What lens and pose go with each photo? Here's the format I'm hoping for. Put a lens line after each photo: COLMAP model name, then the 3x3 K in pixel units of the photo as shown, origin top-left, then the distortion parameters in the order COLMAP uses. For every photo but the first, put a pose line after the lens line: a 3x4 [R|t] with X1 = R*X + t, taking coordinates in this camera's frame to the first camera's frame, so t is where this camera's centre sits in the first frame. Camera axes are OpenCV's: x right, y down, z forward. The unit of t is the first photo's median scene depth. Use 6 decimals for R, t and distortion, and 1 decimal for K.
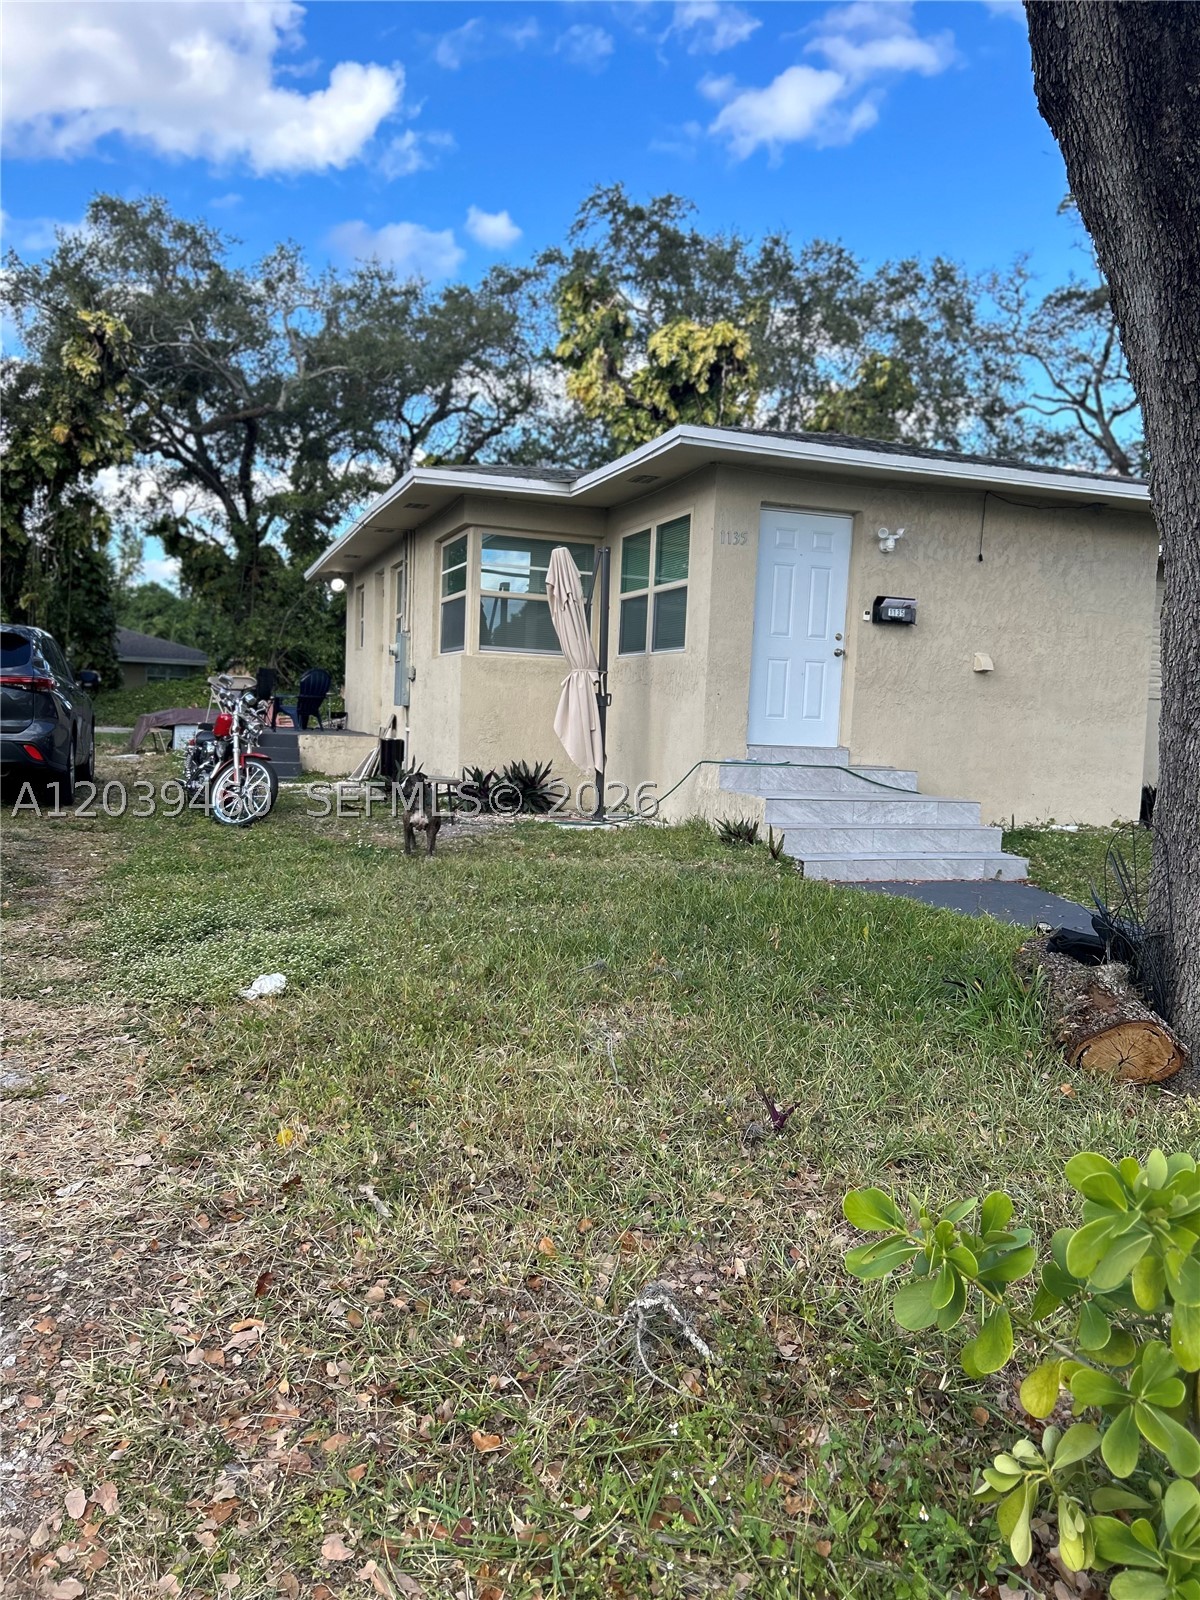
lens RADIAL K [[1197.7, 0, 602.3], [0, 1197.7, 792.8], [0, 0, 1]] dist [0.032019, -0.038290]
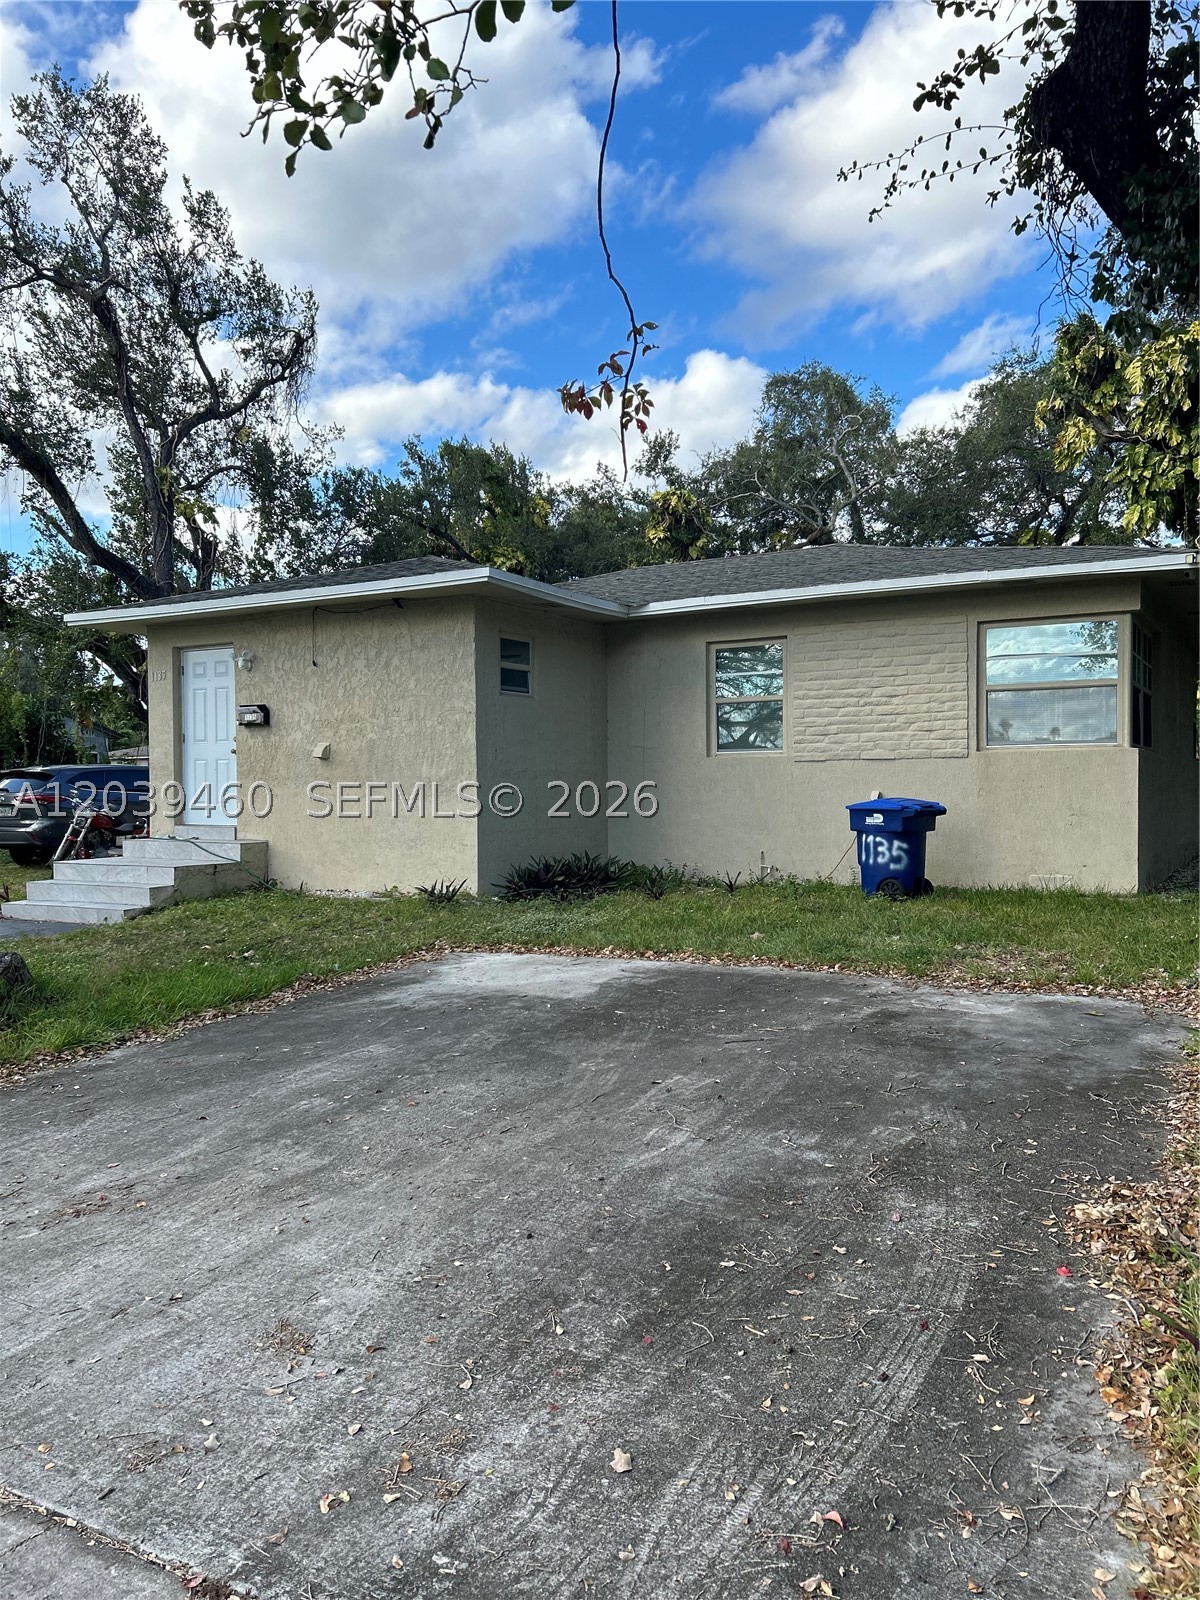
lens RADIAL K [[1197.7, 0, 593.4], [0, 1197.7, 800.8], [0, 0, 1]] dist [0.032019, -0.038290]
pose [[0.674212, -0.035671, -0.737676, 0.244355], [-0.011643, 0.998195, -0.058910, 0.001057], [0.738446, 0.048307, 0.672580, 0.074298]]
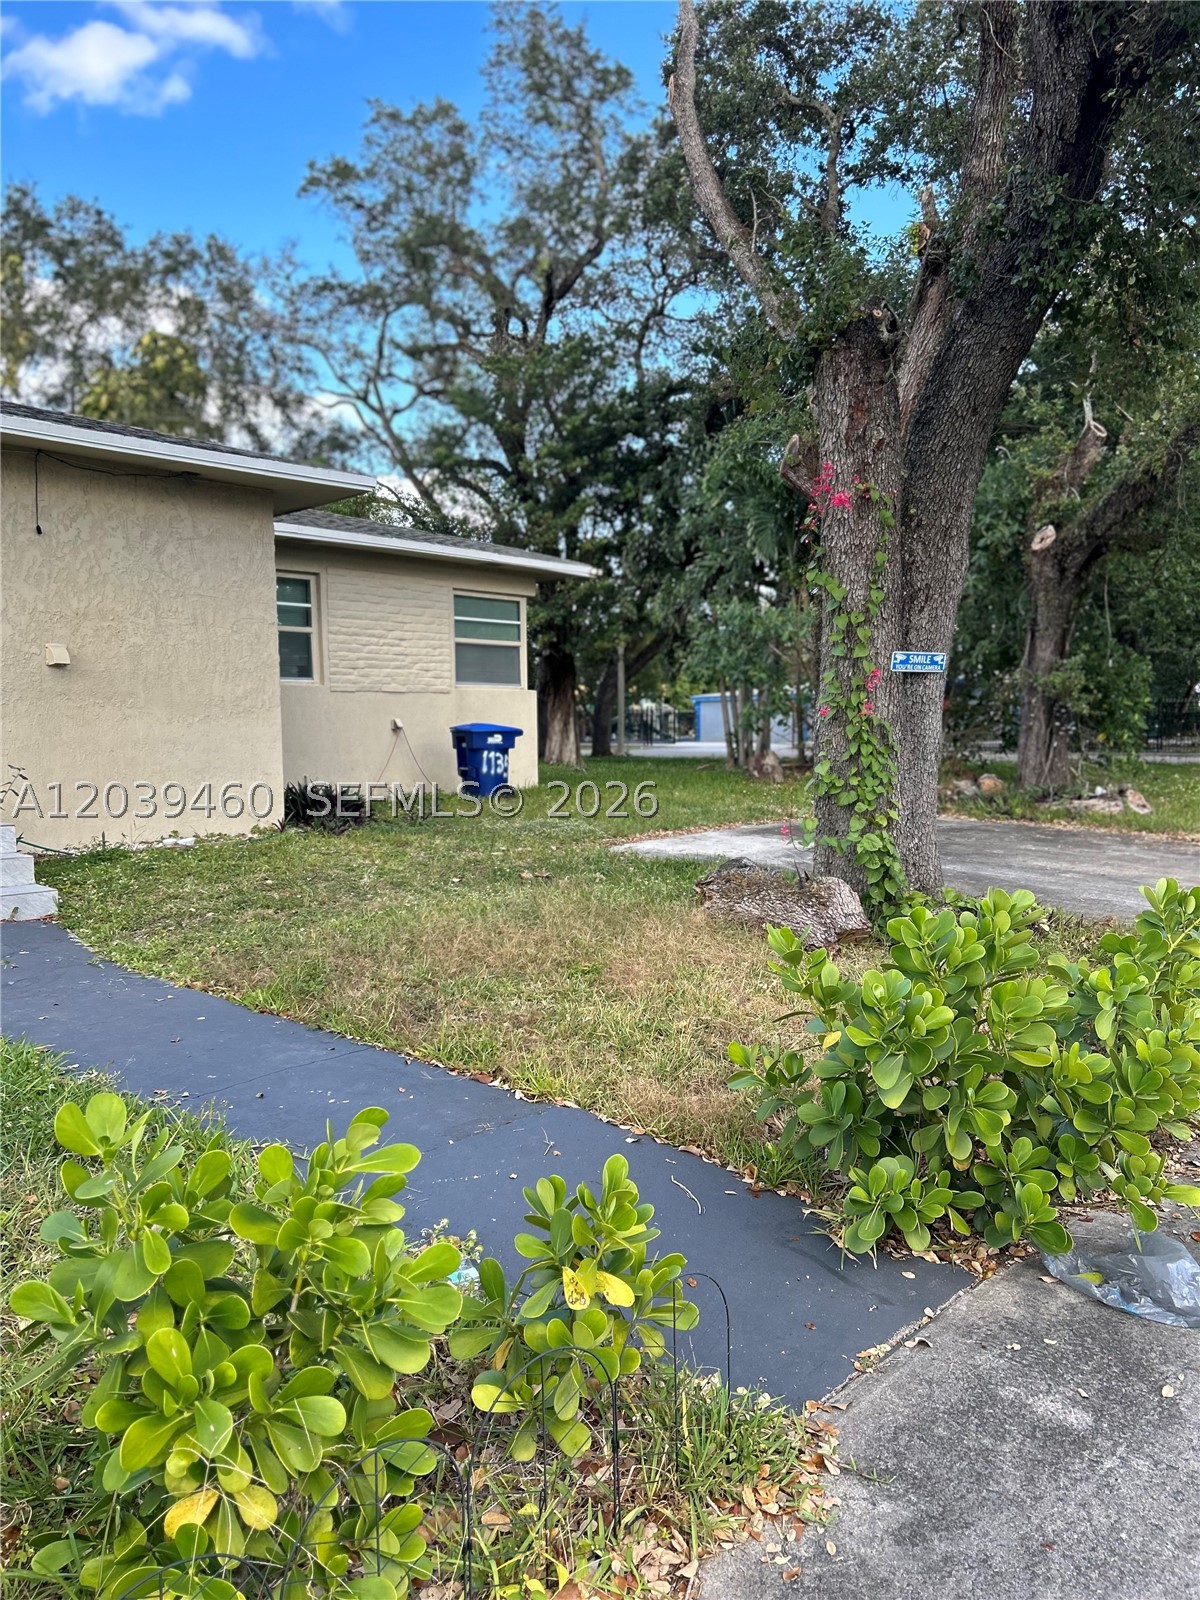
lens RADIAL K [[1197.7, 0, 601.6], [0, 1197.7, 810.7], [0, 0, 1]] dist [0.032019, -0.038290]
pose [[0.884473, -0.085378, 0.458713, 0.046482], [0.079728, 0.996312, 0.031709, 0.000728], [-0.459729, 0.008526, 0.888018, 0.013711]]
